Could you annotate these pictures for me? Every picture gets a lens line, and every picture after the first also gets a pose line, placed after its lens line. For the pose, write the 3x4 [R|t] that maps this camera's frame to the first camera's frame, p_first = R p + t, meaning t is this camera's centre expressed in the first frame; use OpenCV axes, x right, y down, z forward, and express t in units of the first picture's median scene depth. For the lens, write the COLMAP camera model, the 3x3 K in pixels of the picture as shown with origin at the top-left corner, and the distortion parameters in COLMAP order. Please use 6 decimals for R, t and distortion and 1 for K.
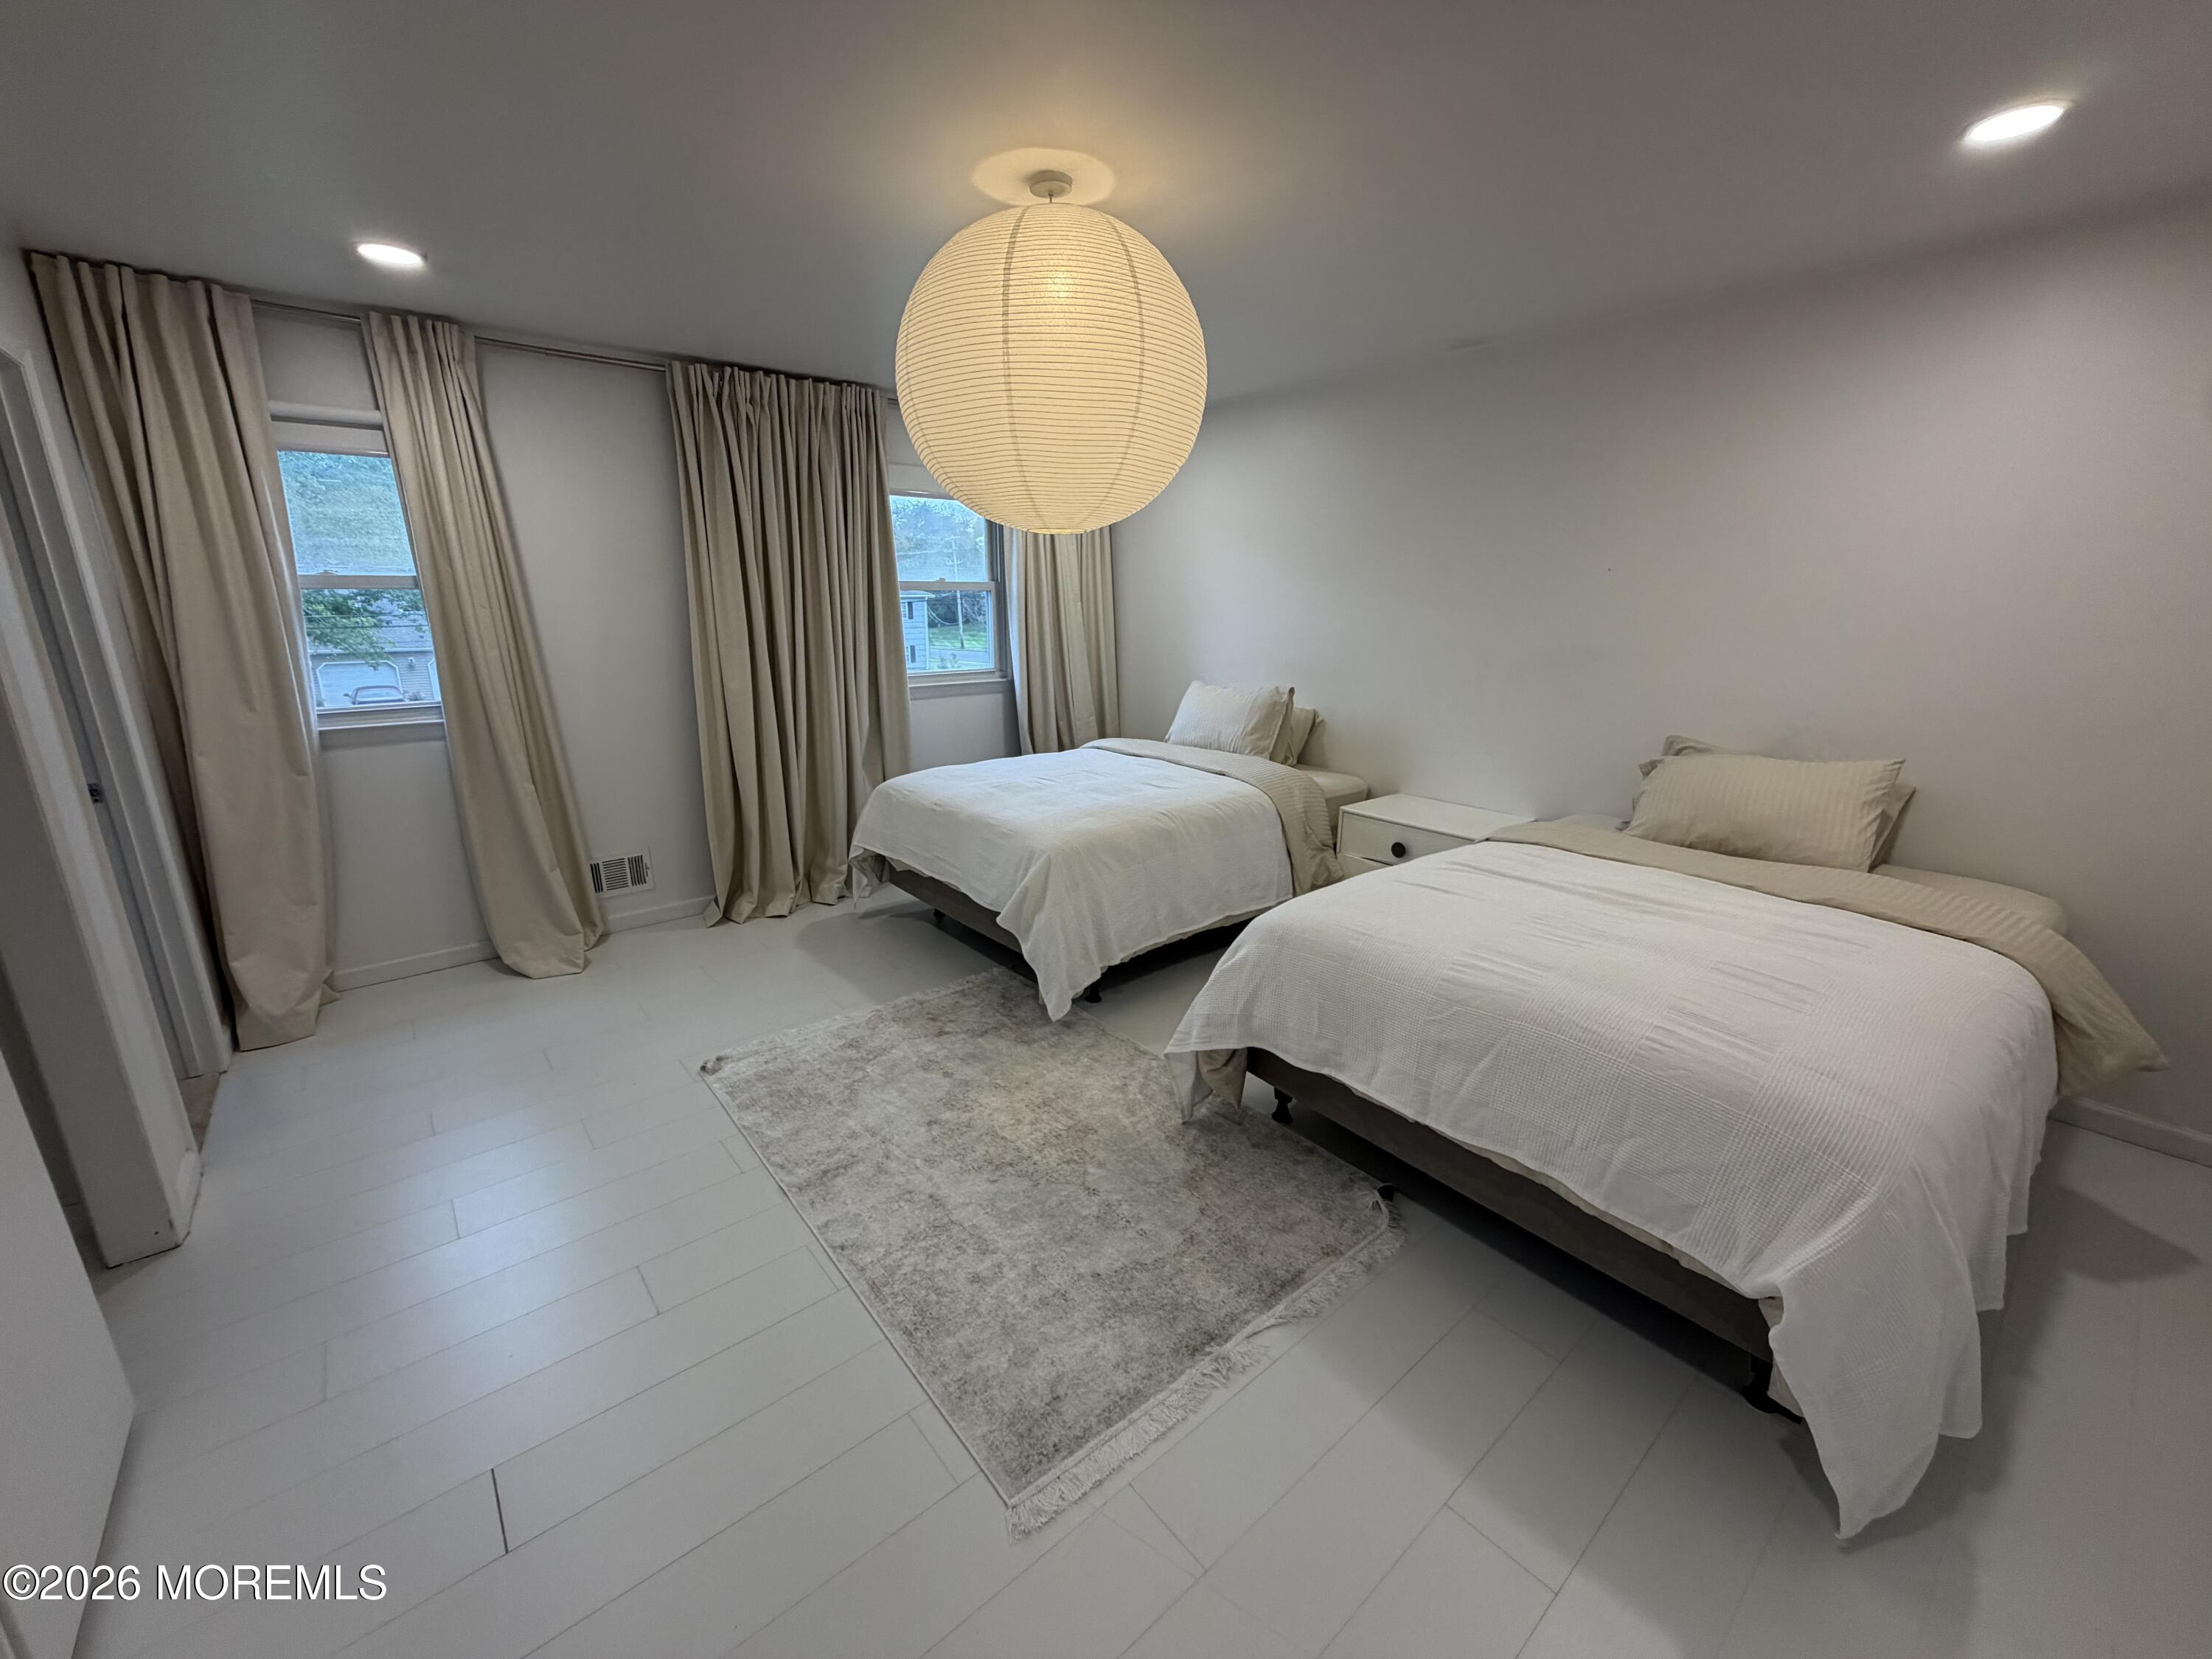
lens RADIAL K [[881.5, 0, 1101.5], [0, 881.5, 828.1], [0, 0, 1]] dist [0.002544, -0.000095]
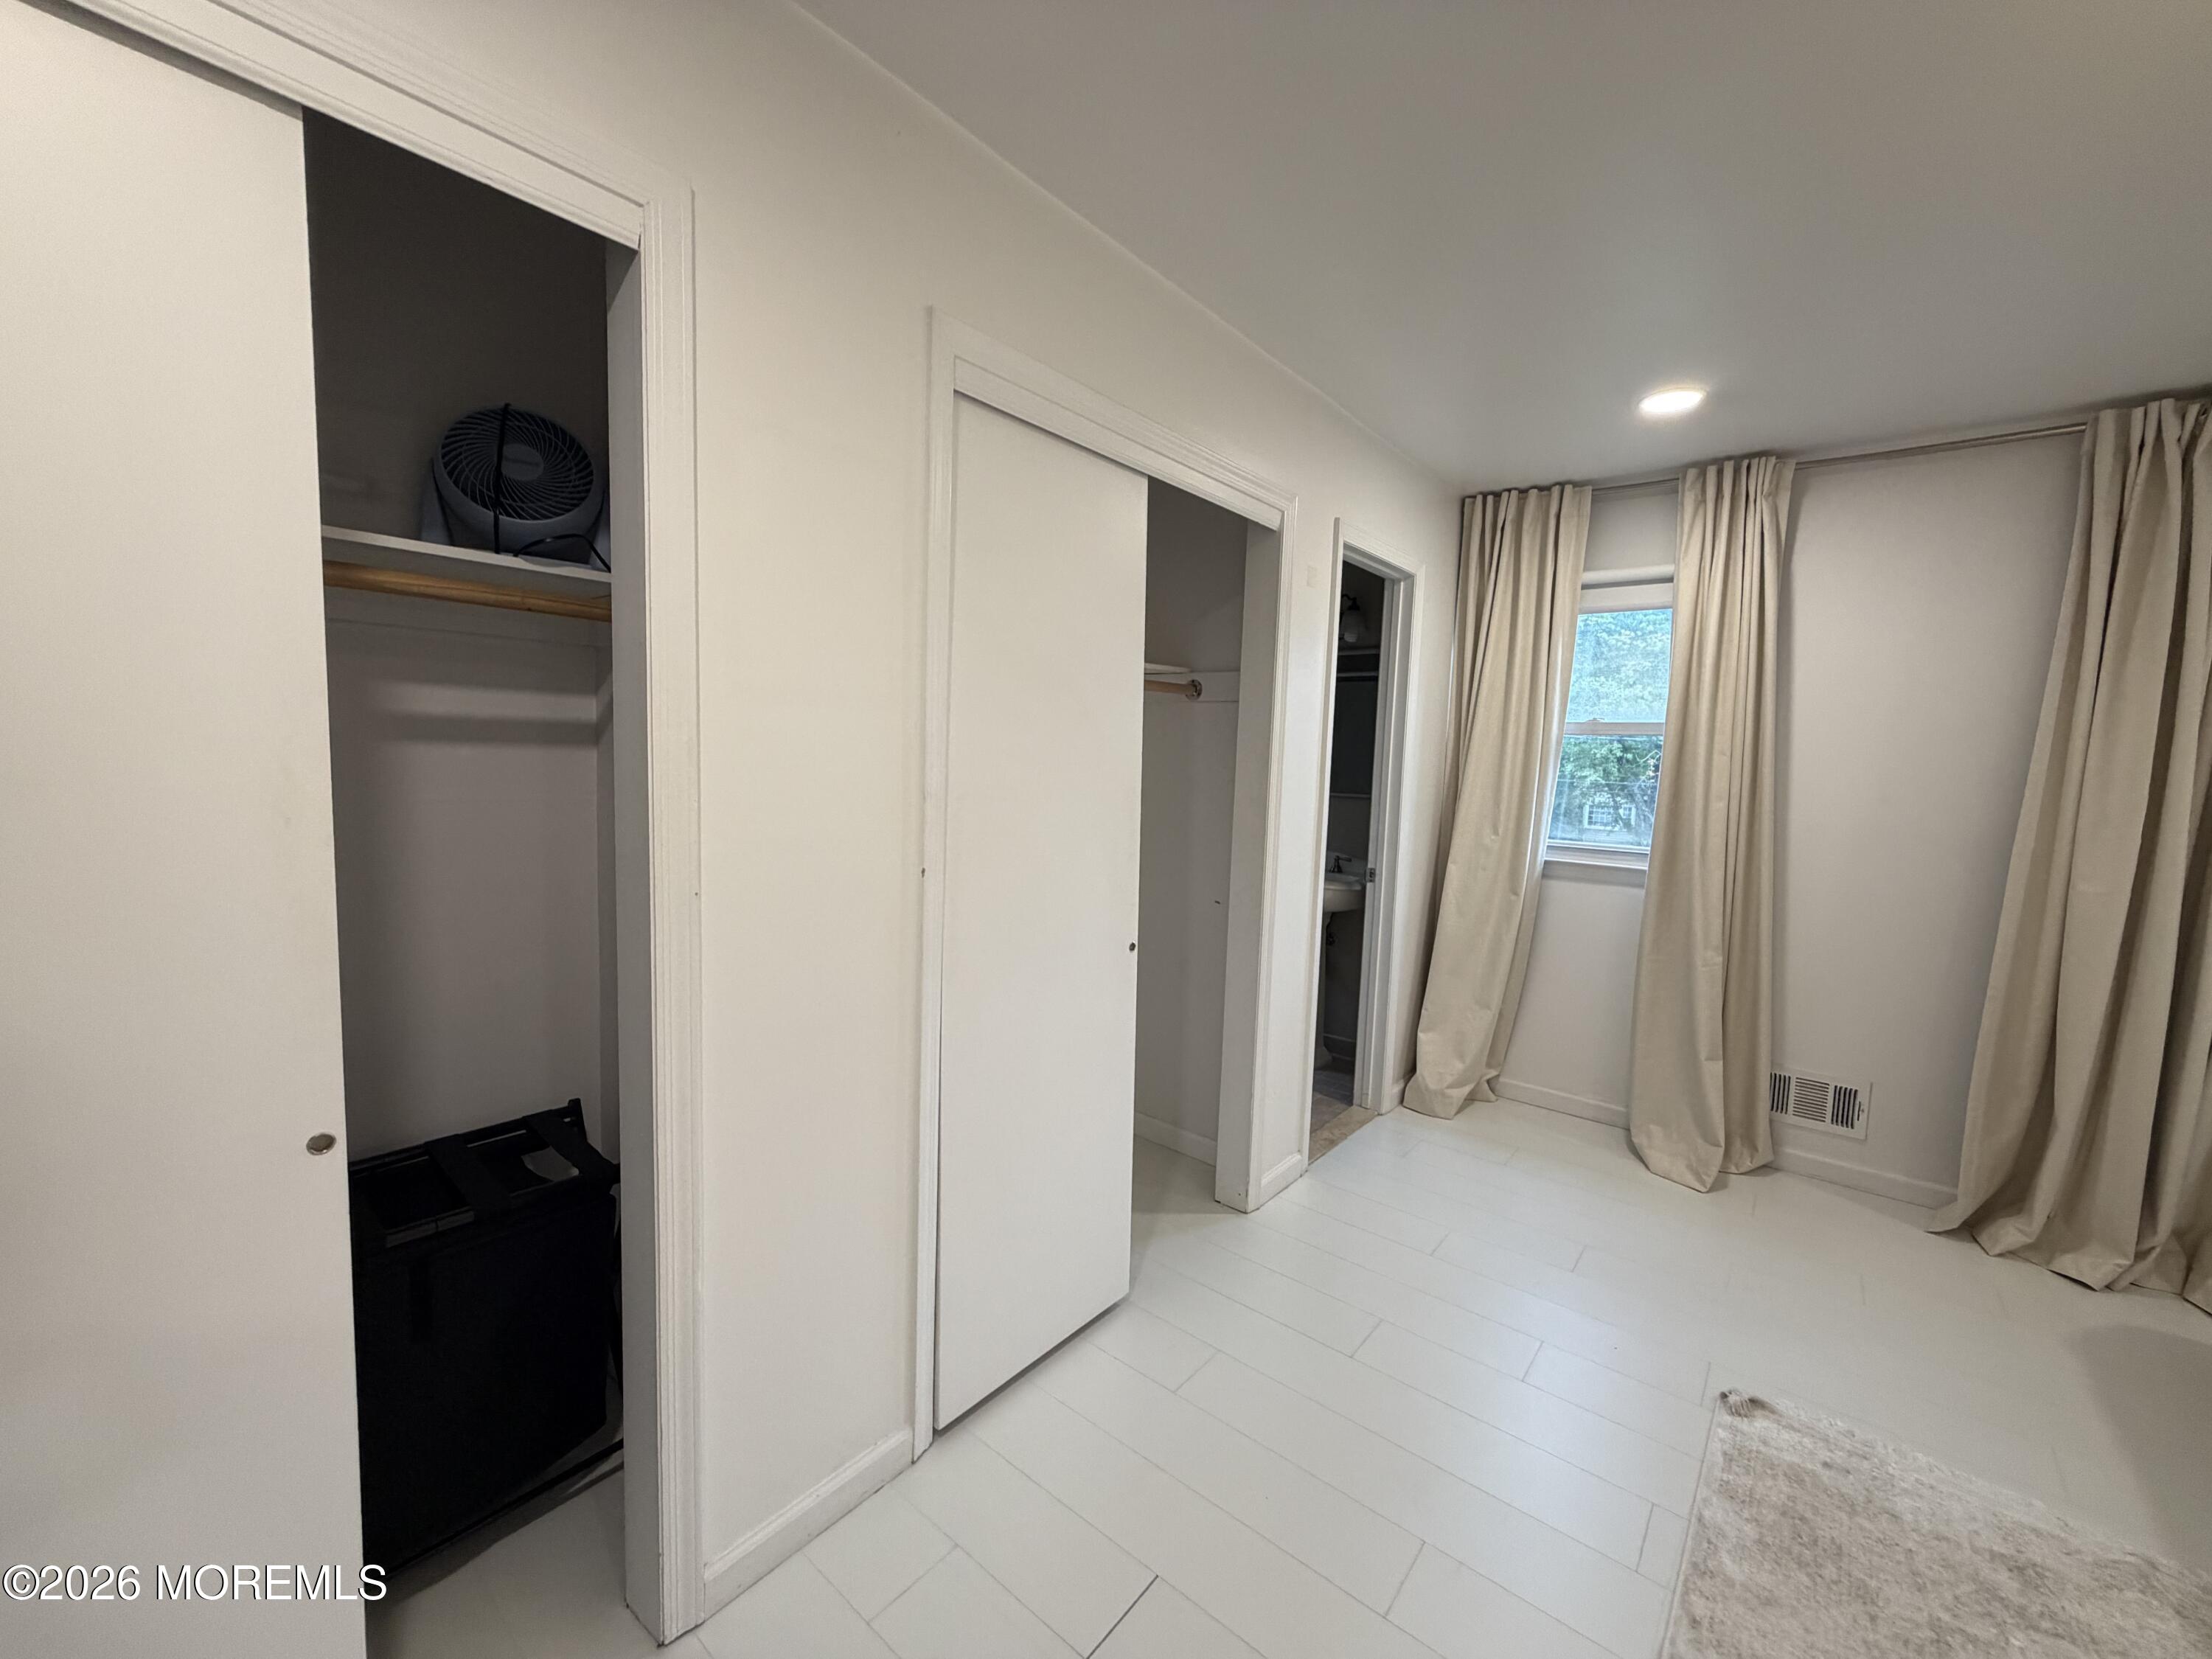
lens RADIAL K [[881.5, 0, 1104.0], [0, 881.5, 831.8], [0, 0, 1]] dist [0.002544, -0.000095]
pose [[0.186134, 0.096790, -0.977745, 0.073638], [-0.284183, 0.957905, 0.040726, -0.032774], [0.940529, 0.270278, 0.205804, 0.248995]]
